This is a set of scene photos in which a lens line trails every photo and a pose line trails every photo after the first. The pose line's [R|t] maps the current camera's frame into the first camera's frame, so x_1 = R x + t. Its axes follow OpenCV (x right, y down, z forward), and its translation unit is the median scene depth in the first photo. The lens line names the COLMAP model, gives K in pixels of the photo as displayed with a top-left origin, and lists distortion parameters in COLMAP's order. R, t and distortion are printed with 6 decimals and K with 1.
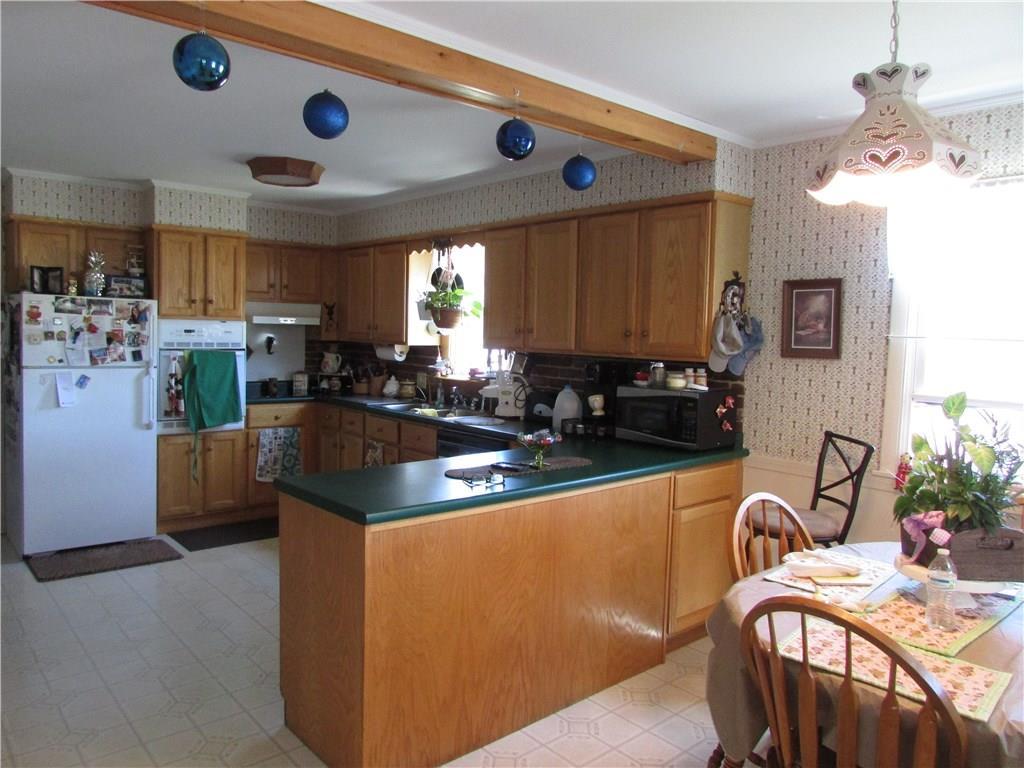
lens RADIAL K [[734.9, 0, 512.0], [0, 734.9, 384.0], [0, 0, 1]] dist [0.000307, 0.000220]
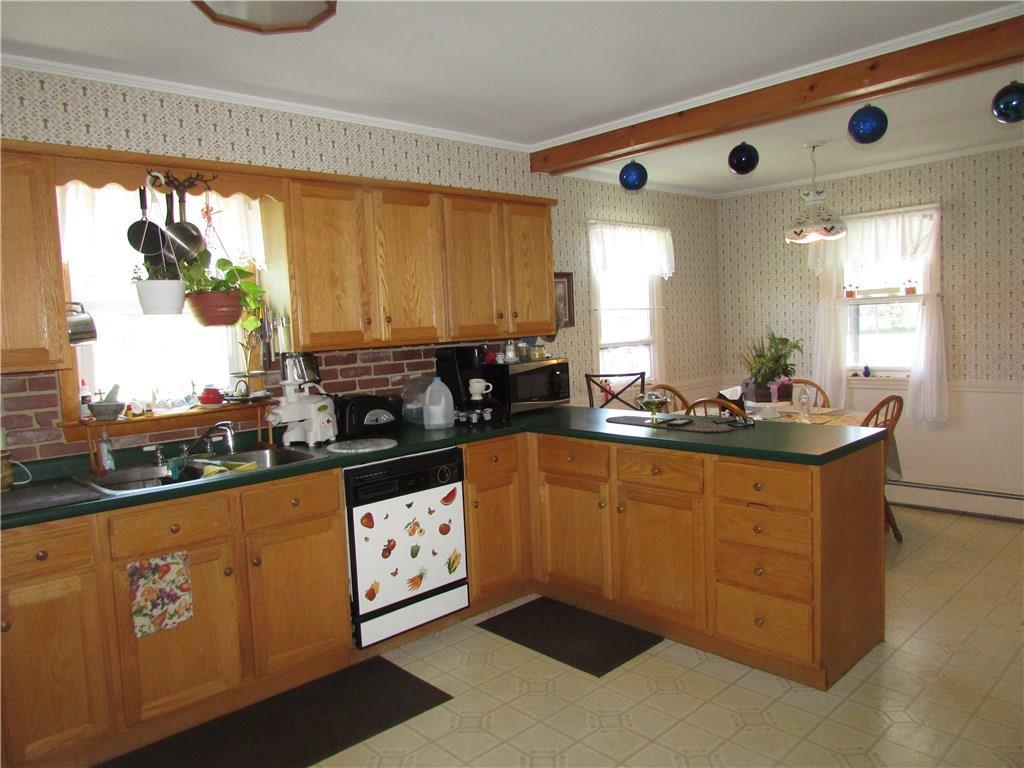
lens RADIAL K [[734.9, 0, 512.0], [0, 734.9, 384.0], [0, 0, 1]] dist [0.000307, 0.000220]
pose [[-0.032603, -0.114529, 0.992885, -0.928319], [0.115152, 0.986367, 0.117558, -0.095981], [-0.992813, 0.118166, -0.018971, 1.025155]]
